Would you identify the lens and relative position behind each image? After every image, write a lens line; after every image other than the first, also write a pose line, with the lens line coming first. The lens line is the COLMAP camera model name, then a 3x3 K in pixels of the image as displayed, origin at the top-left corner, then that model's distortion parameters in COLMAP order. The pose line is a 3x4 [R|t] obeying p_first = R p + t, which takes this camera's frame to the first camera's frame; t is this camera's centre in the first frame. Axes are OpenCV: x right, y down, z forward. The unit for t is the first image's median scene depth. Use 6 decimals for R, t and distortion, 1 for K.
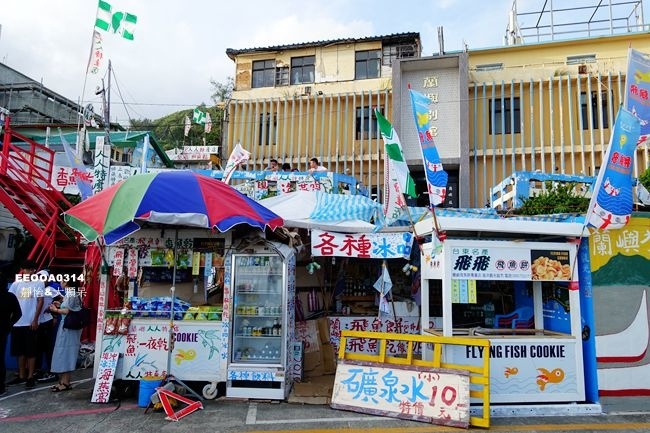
lens RADIAL K [[451.2, 0, 325.0], [0, 451.2, 216.5], [0, 0, 1]] dist [0.010980, -0.004033]
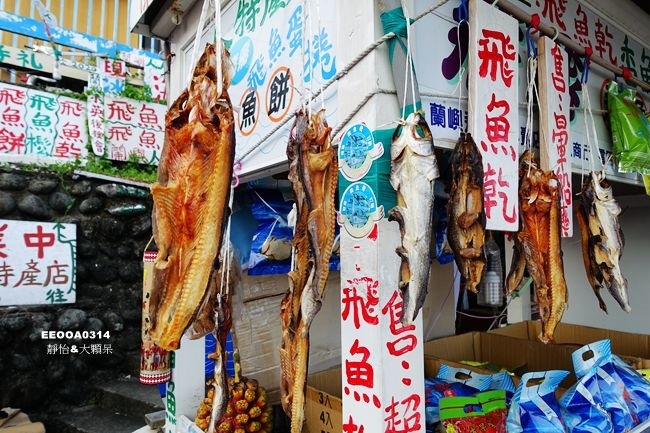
lens RADIAL K [[451.2, 0, 325.0], [0, 451.2, 216.5], [0, 0, 1]] dist [0.010980, -0.004033]
pose [[0.760811, 0.026533, 0.648431, -0.581925], [-0.062467, 0.997518, 0.032477, 0.128585], [-0.645961, -0.065214, 0.760580, 0.960385]]
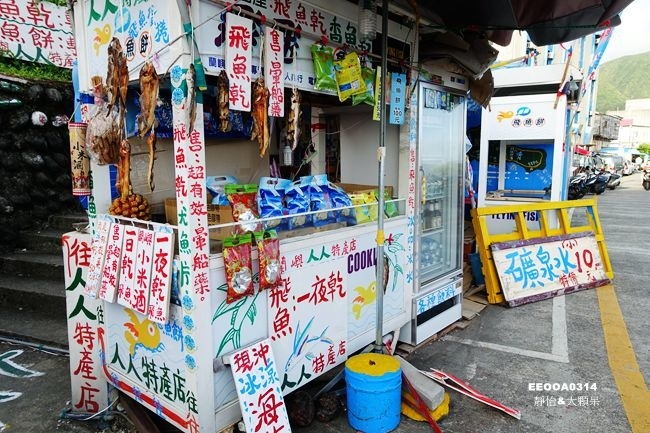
lens RADIAL K [[451.2, 0, 325.0], [0, 451.2, 216.5], [0, 0, 1]] dist [0.010980, -0.004033]
pose [[0.580037, -0.118507, 0.805924, -0.691958], [-0.095284, 0.972699, 0.211608, 0.133048], [-0.808998, -0.199532, 0.552910, 0.789275]]
